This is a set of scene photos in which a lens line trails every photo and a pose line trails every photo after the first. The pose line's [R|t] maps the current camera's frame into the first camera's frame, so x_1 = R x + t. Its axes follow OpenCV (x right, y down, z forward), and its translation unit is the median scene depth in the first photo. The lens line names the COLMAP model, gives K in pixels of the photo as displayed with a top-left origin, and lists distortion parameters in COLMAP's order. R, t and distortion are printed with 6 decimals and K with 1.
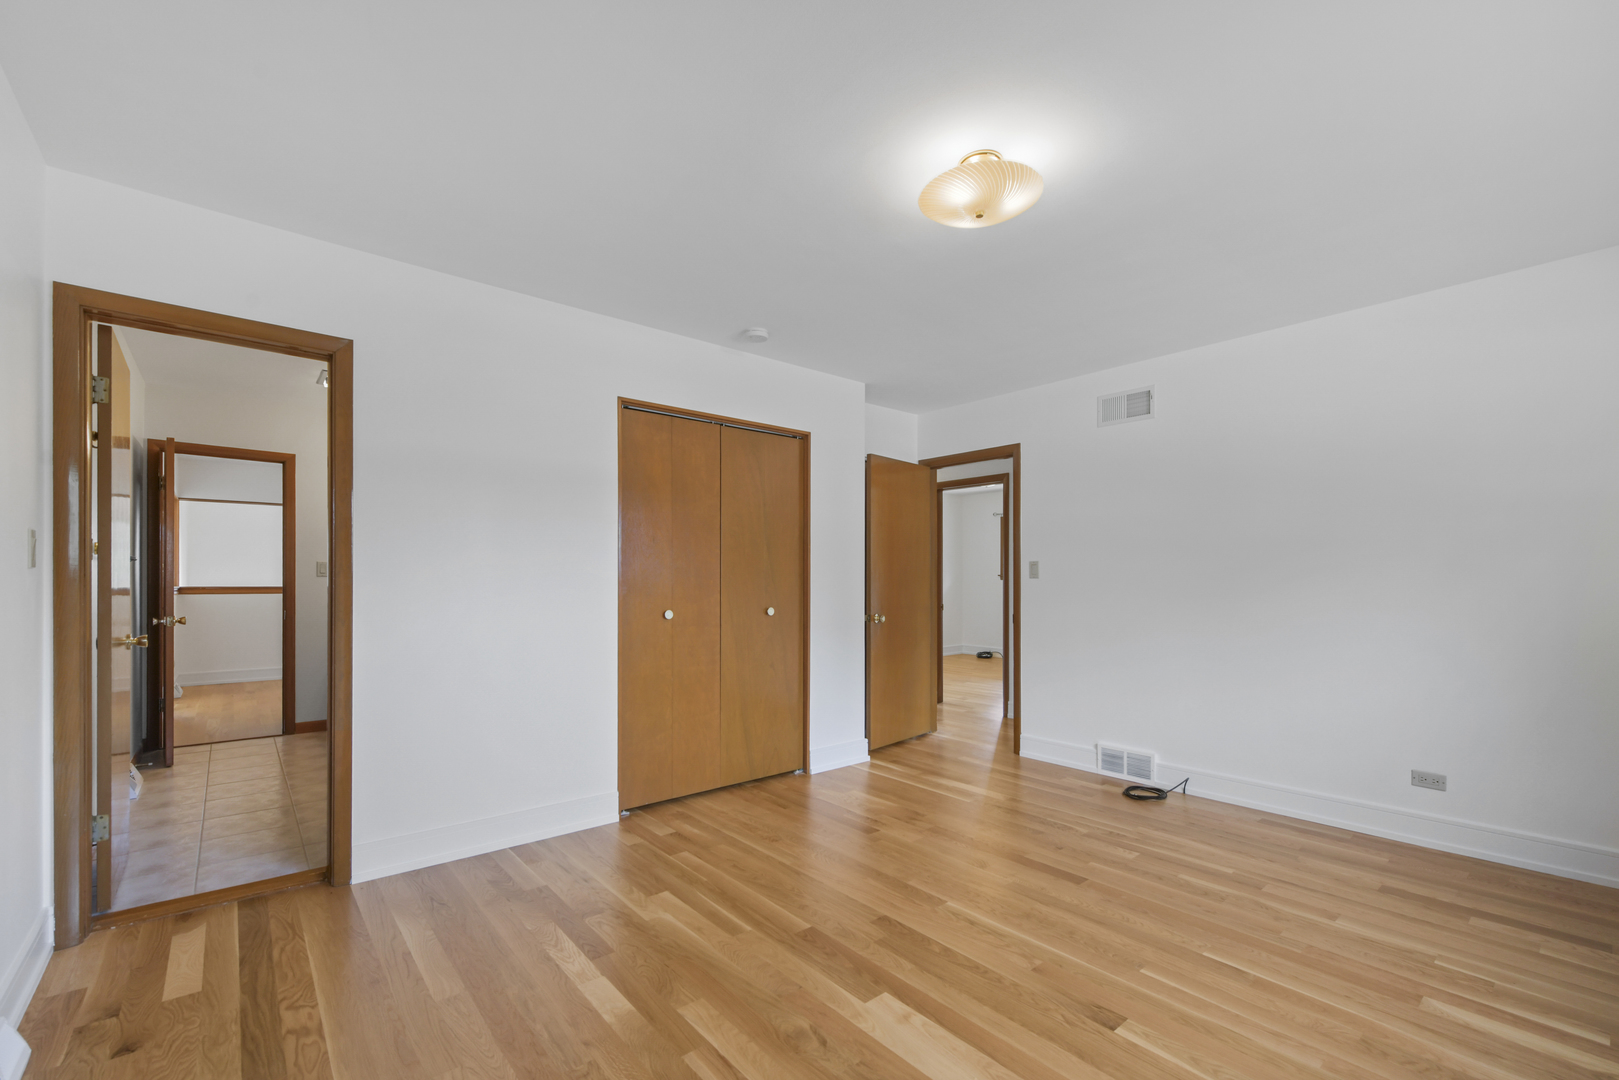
lens RADIAL K [[689.1, 0, 802.2], [0, 689.1, 577.4], [0, 0, 1]] dist [0.009952, -0.000049]
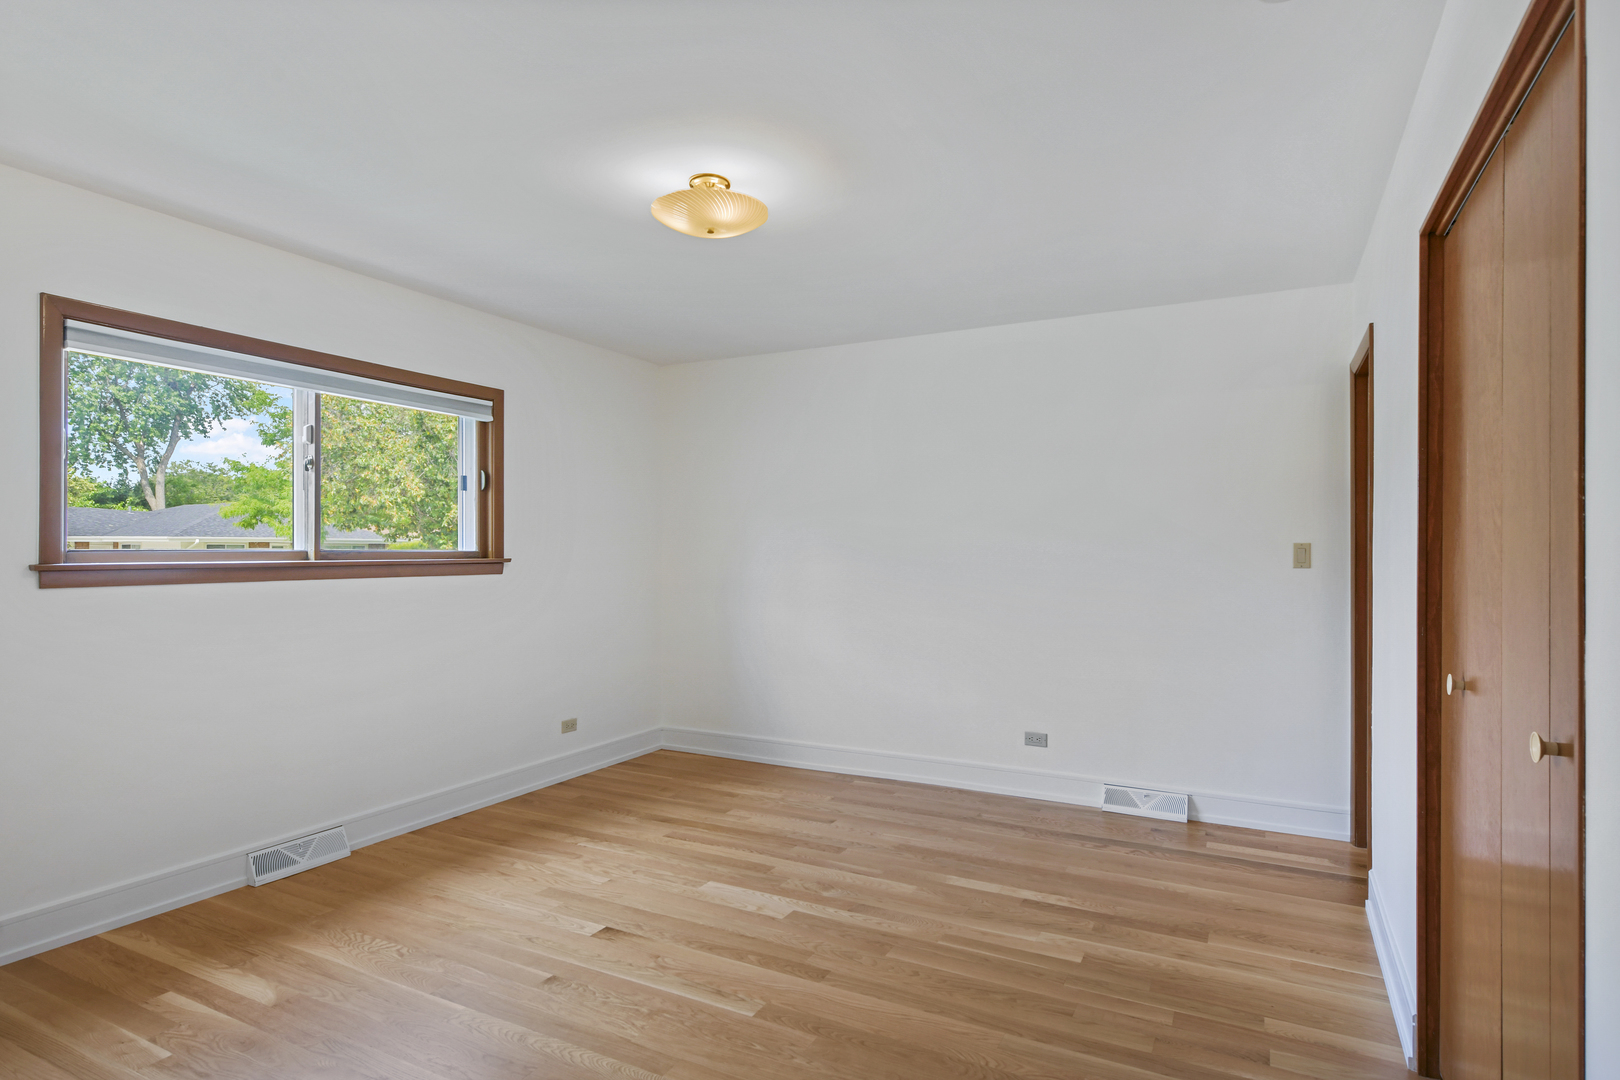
lens RADIAL K [[867.4, 0, 810.8], [0, 867.4, 549.5], [0, 0, 1]] dist [0.007400, 0.000702]
pose [[-0.923002, -0.003208, -0.384783, 0.503209], [-0.001311, 0.999986, -0.005192, -0.032528], [0.384794, -0.004288, -0.922993, 1.844287]]
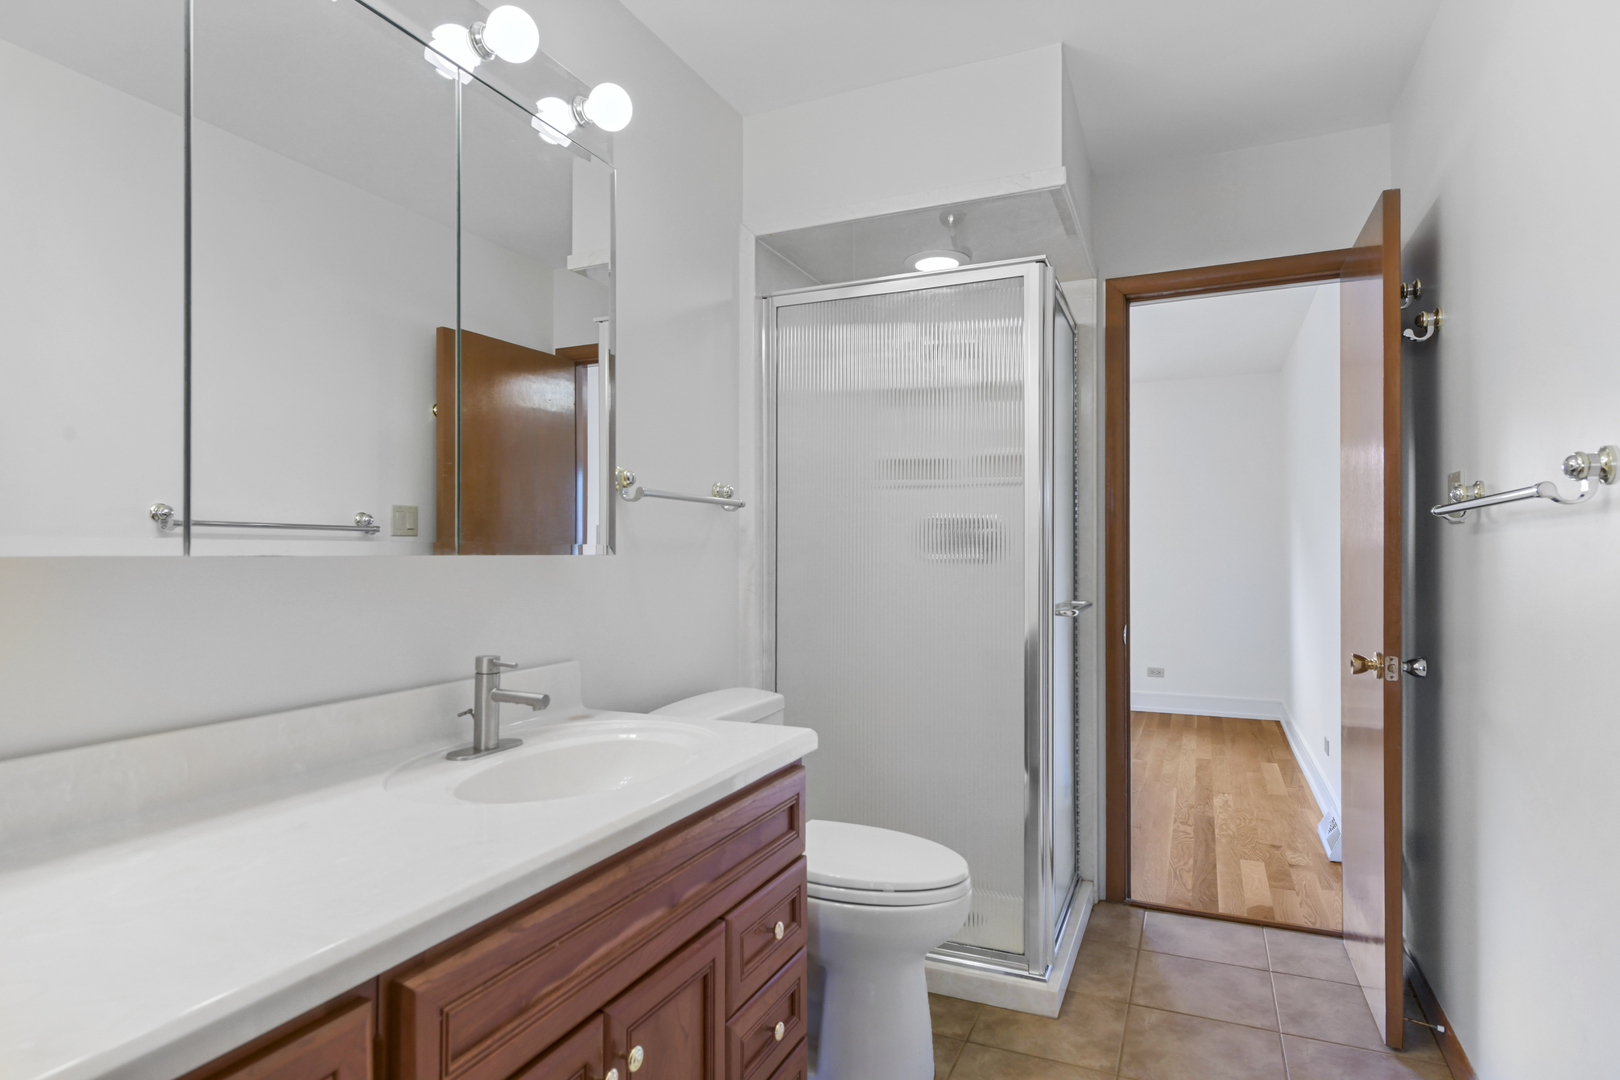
lens RADIAL K [[867.4, 0, 810.8], [0, 867.4, 549.5], [0, 0, 1]] dist [0.007400, 0.000702]
pose [[-0.439592, 0.002954, 0.898193, -1.544823], [-0.003010, 0.999984, -0.004762, -0.000872], [-0.898192, -0.004797, -0.439576, 1.911974]]
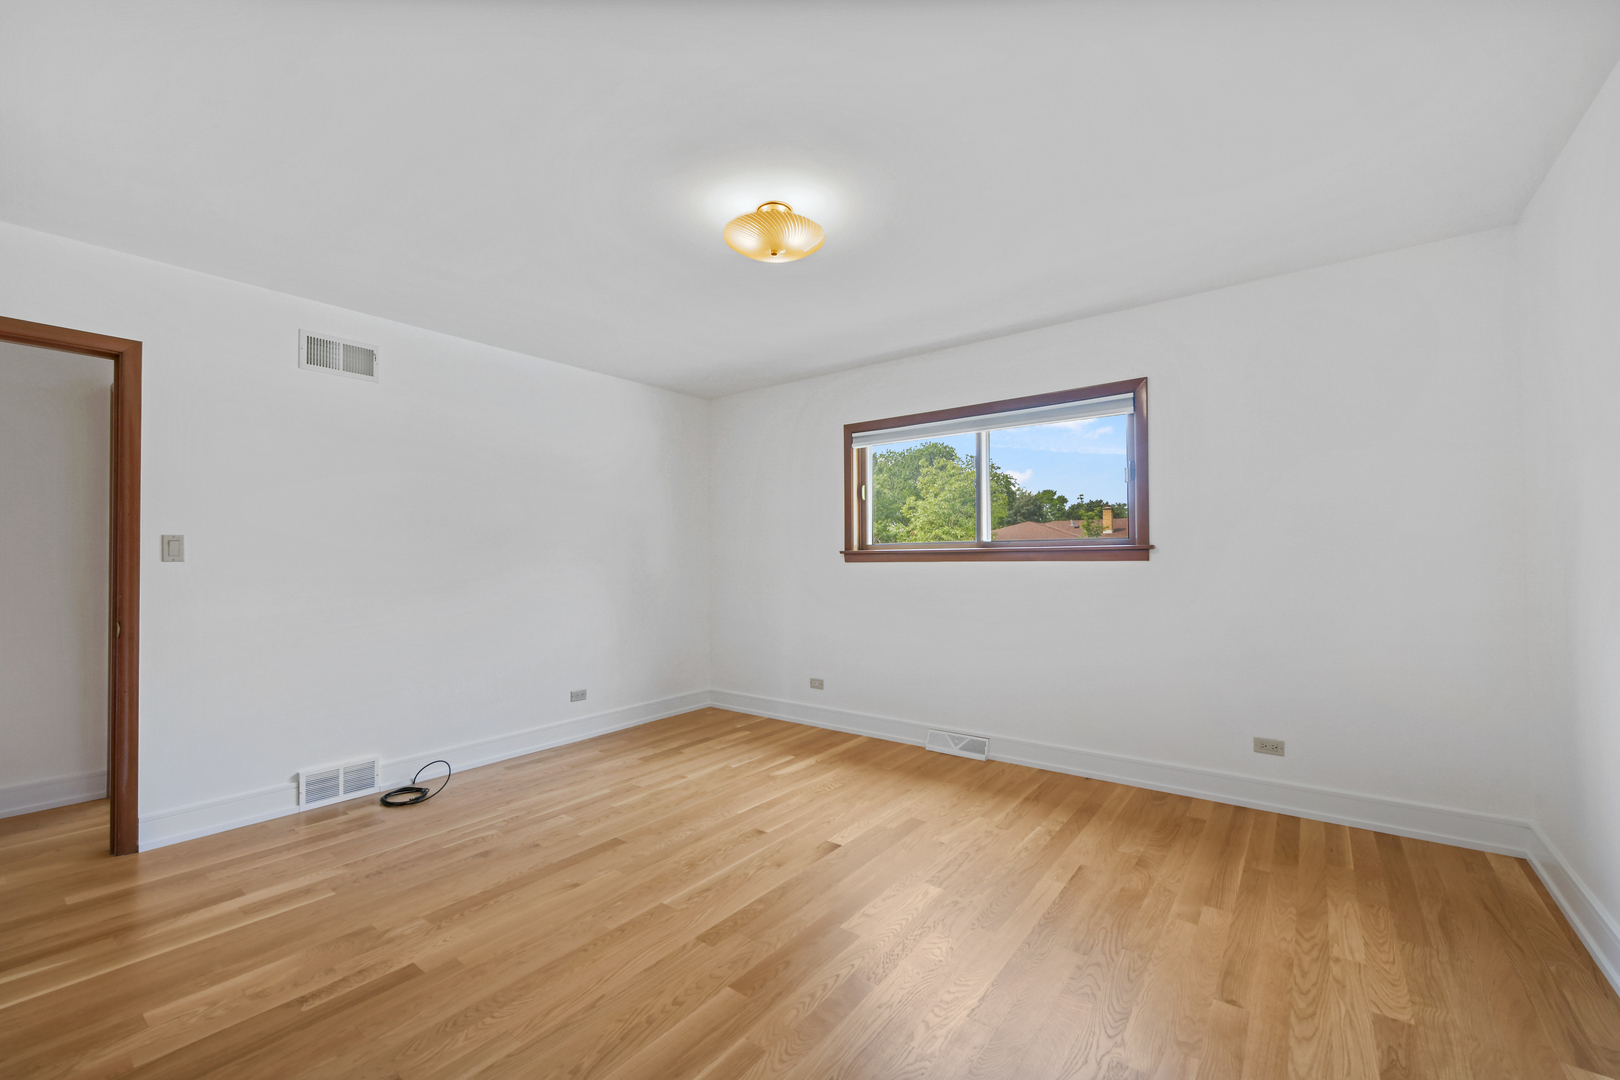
lens RADIAL K [[661.8, 0, 818.9], [0, 661.8, 547.0], [0, 0, 1]] dist [0.009294, -0.000056]
pose [[-0.231301, 0.016047, 0.972750, -0.705556], [0.002723, 0.999871, -0.015846, -0.001047], [-0.972878, -0.001017, -0.231315, 0.972206]]
